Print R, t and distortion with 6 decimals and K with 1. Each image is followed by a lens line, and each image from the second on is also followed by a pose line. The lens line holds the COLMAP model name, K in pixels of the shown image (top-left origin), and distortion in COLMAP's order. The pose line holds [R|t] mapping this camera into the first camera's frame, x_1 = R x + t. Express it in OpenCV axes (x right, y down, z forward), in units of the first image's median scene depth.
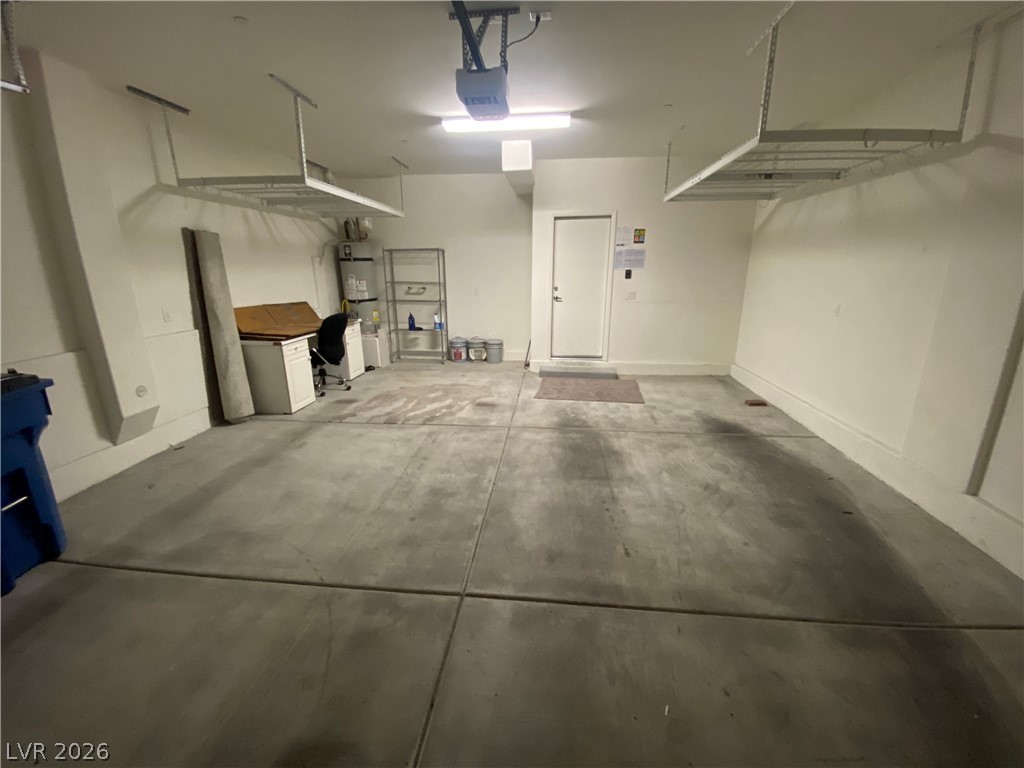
lens RADIAL K [[408.2, 0, 513.3], [0, 408.2, 380.0], [0, 0, 1]] dist [0.022636, -0.021844]
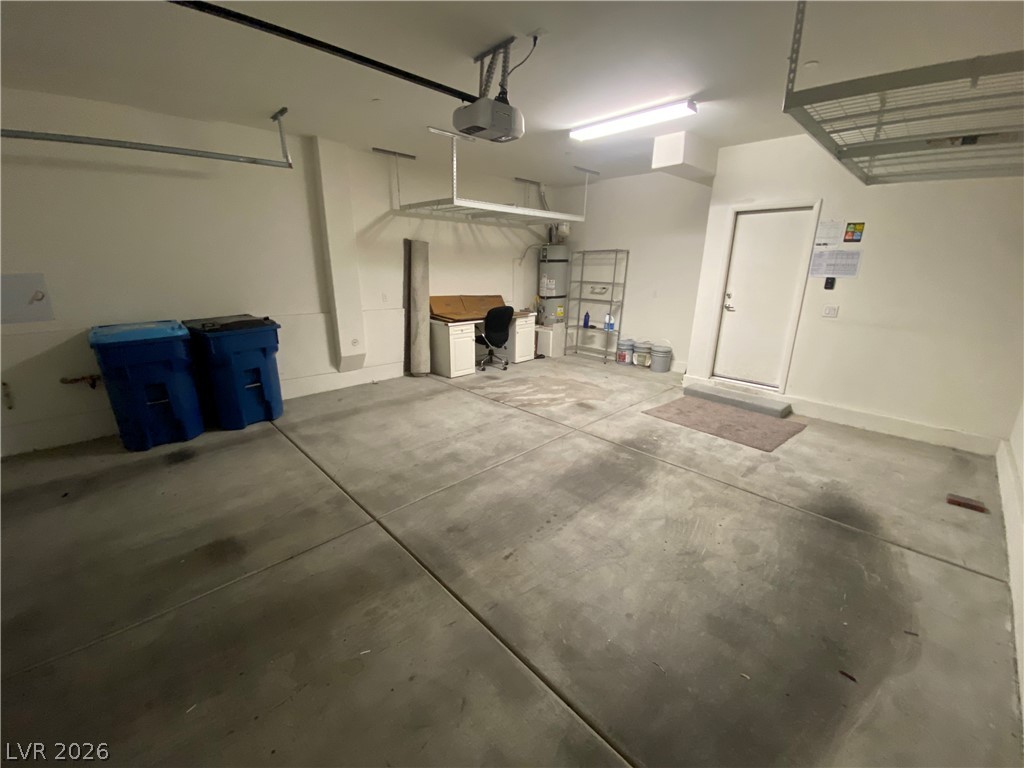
lens RADIAL K [[408.2, 0, 513.3], [0, 408.2, 380.0], [0, 0, 1]] dist [0.022636, -0.021844]
pose [[0.763589, 0.189882, -0.617153, 0.431074], [-0.187483, 0.979807, 0.069493, -0.041329], [0.617886, 0.062642, 0.783769, 0.097363]]
